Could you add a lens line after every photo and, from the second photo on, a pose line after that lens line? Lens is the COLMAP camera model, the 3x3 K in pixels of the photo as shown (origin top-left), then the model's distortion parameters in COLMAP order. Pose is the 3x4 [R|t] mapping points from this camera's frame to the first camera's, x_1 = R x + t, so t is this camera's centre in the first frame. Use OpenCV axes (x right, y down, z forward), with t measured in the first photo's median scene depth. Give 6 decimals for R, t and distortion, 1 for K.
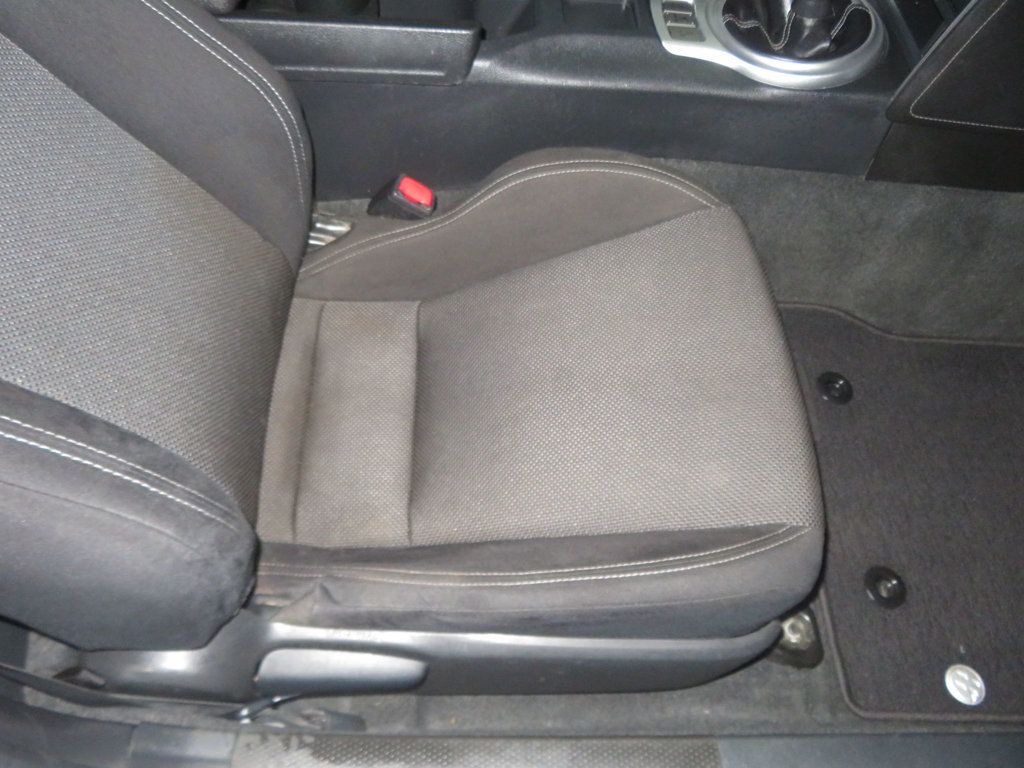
lens RADIAL K [[793.7, 0, 512.0], [0, 793.7, 384.0], [0, 0, 1]] dist [-0.010727, 0.009254]
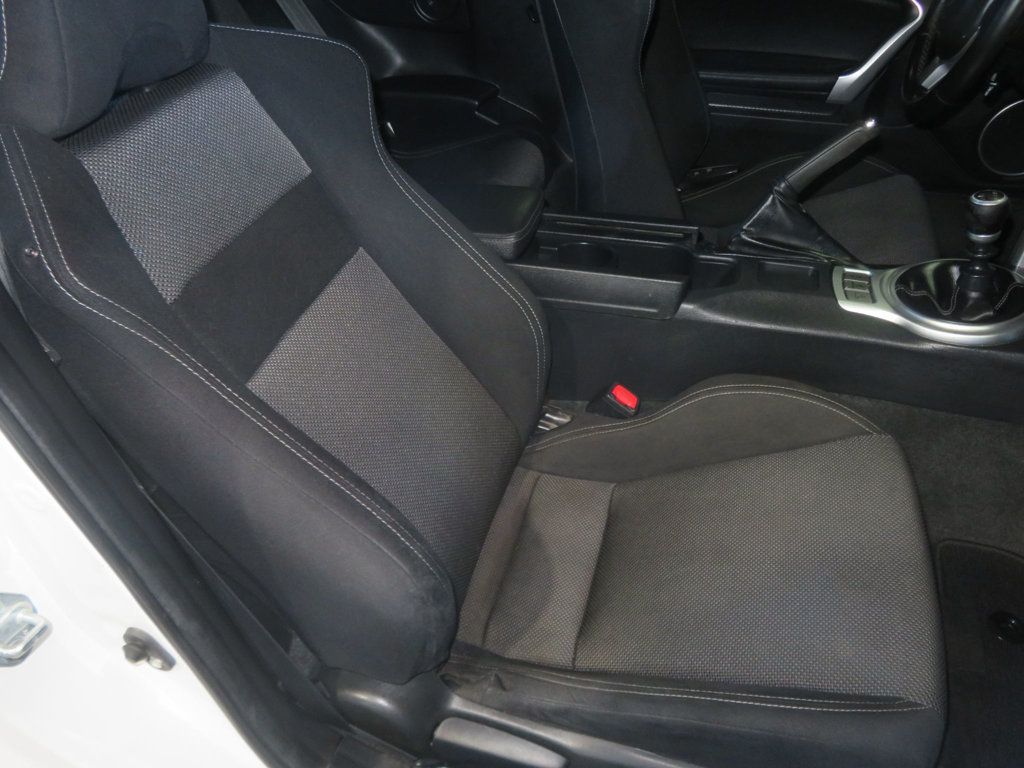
lens RADIAL K [[793.7, 0, 512.0], [0, 793.7, 384.0], [0, 0, 1]] dist [-0.010727, 0.009254]
pose [[0.949752, 0.099721, -0.296692, 0.083226], [-0.186553, 0.941479, -0.280740, 0.131581], [0.251333, 0.321982, 0.912775, -0.216238]]
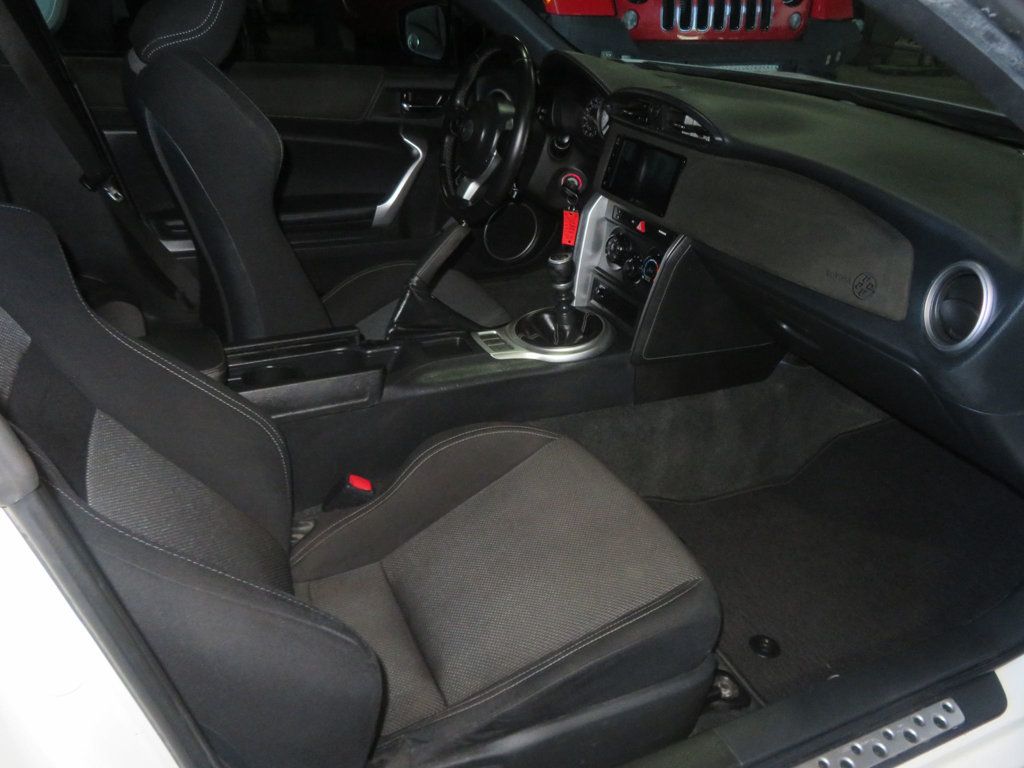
lens RADIAL K [[787.0, 0, 512.0], [0, 787.0, 384.0], [0, 0, 1]] dist [-0.019217, -0.005748]
pose [[0.918645, -0.218256, 0.329327, -0.297614], [0.344515, 0.850556, -0.397321, 0.256206], [-0.193394, 0.478455, 0.856551, -0.328928]]
